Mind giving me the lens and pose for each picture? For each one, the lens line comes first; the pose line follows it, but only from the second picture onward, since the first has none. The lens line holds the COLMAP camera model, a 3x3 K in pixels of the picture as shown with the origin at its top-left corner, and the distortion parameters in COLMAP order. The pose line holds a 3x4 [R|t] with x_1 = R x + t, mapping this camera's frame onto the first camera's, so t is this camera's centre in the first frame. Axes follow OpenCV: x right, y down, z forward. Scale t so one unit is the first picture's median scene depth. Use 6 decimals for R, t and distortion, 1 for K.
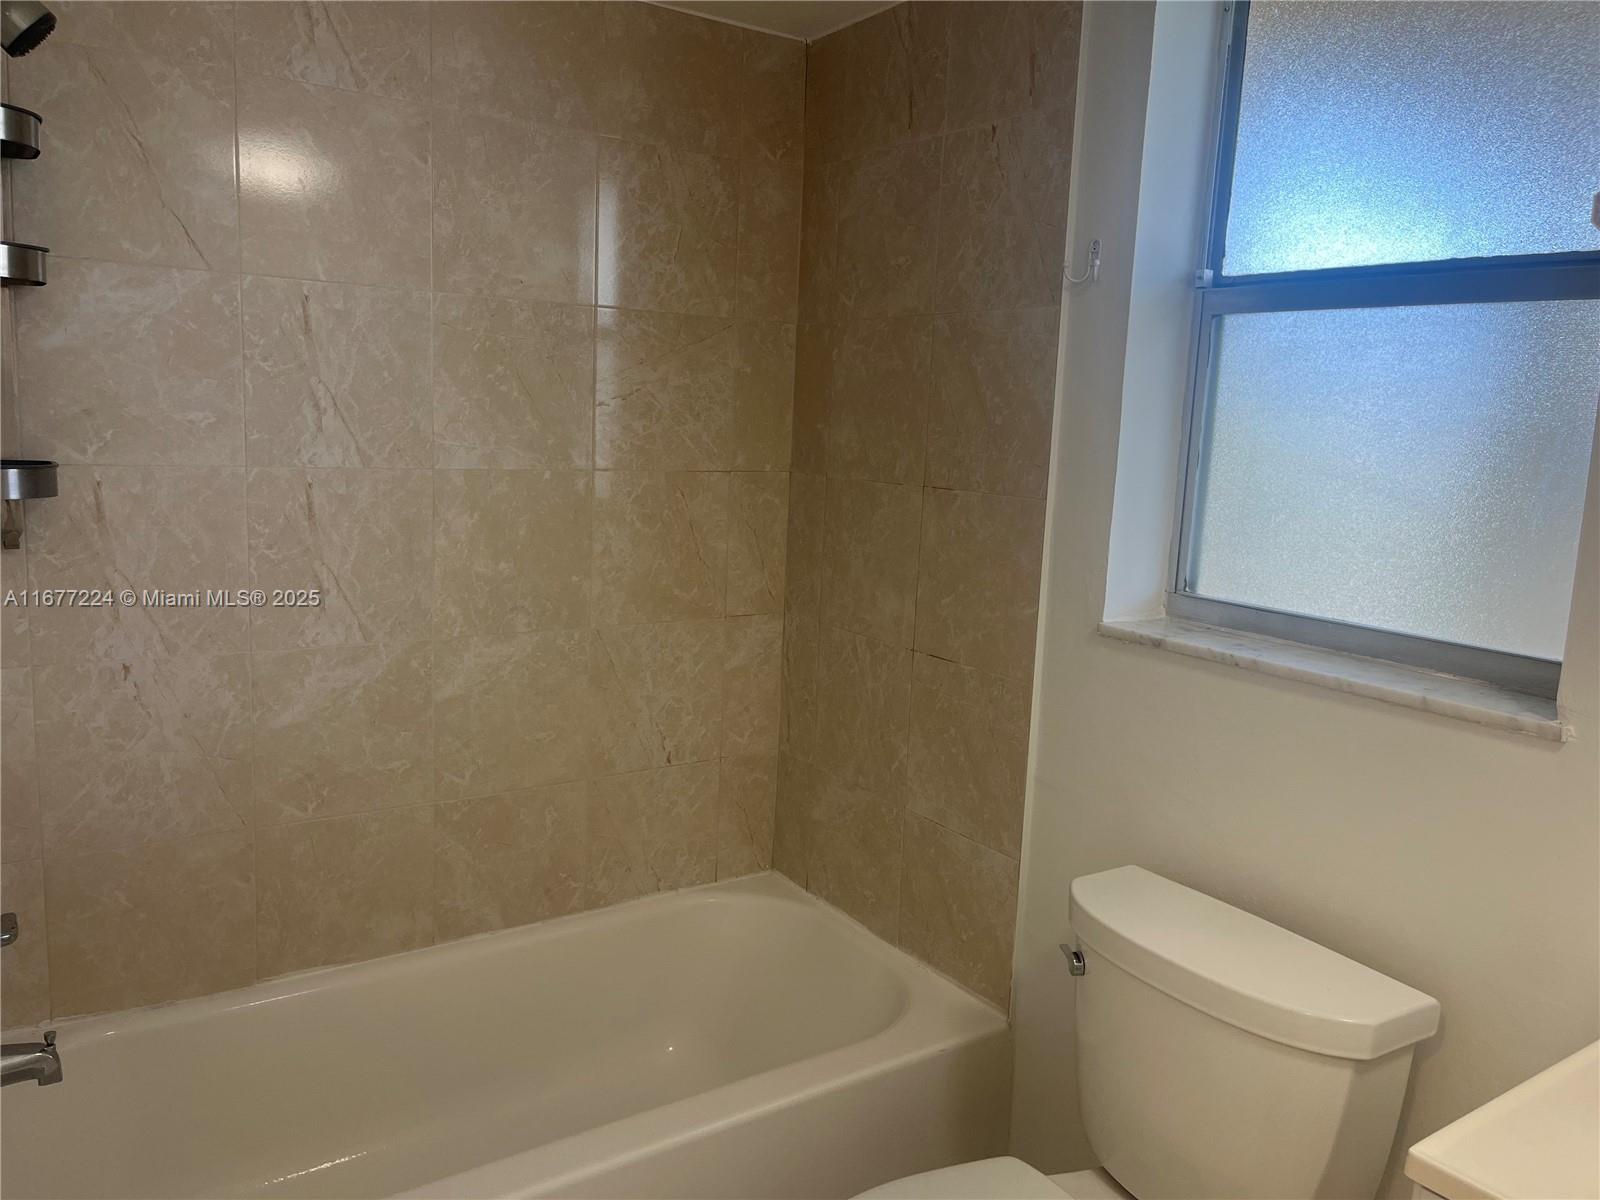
lens RADIAL K [[1208.3, 0, 791.5], [0, 1208.3, 588.7], [0, 0, 1]] dist [0.055066, -0.070329]
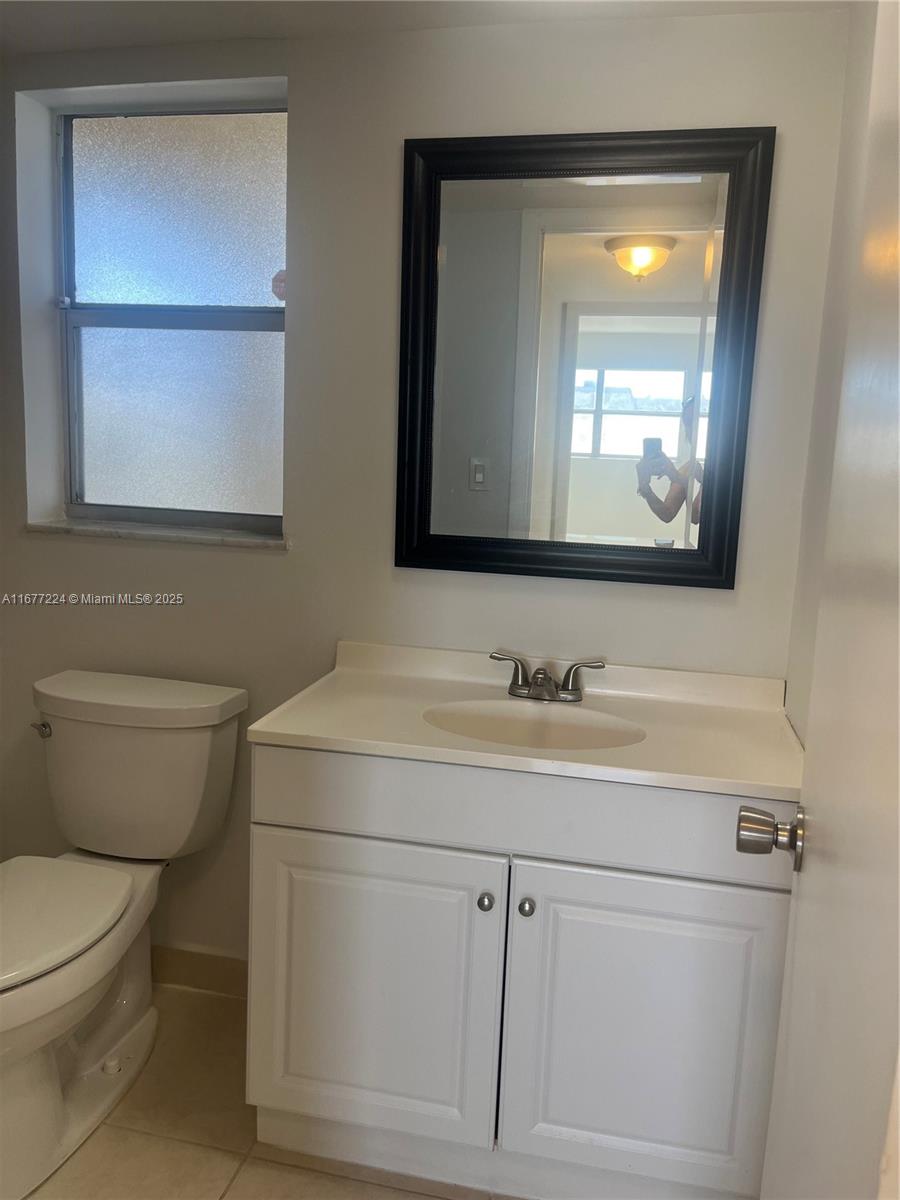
lens RADIAL K [[906.2, 0, 446.3], [0, 906.2, 587.6], [0, 0, 1]] dist [0.055066, -0.070329]
pose [[0.724226, -0.119282, 0.679168, -0.146609], [0.090952, 0.992844, 0.077386, 0.063326], [-0.683538, 0.005727, 0.729892, -0.198930]]
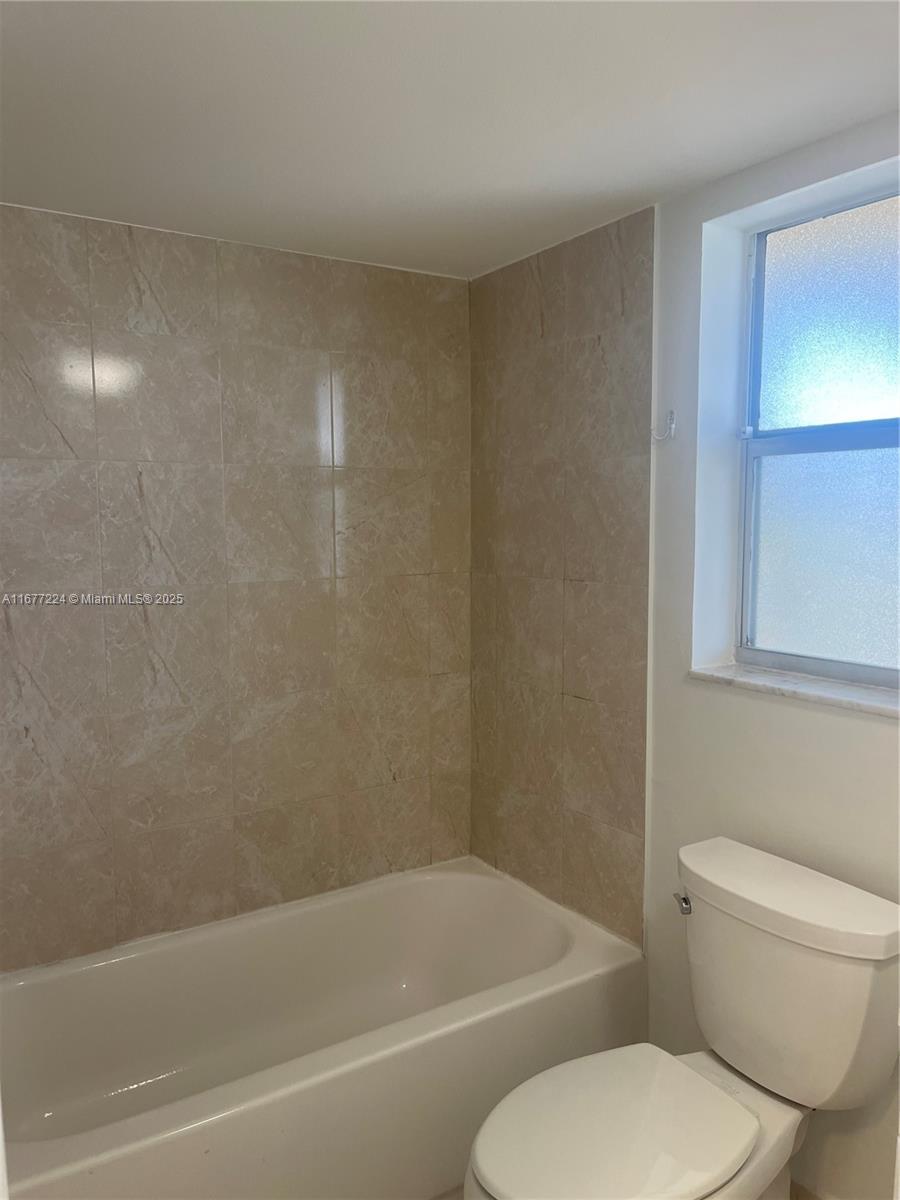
lens RADIAL K [[906.2, 0, 449.3], [0, 906.2, 605.0], [0, 0, 1]] dist [0.055066, -0.070329]
pose [[0.998704, -0.045418, -0.022960, -0.004570], [0.044230, 0.997778, -0.049823, -0.006977], [0.025171, 0.048743, 0.998494, -0.094022]]
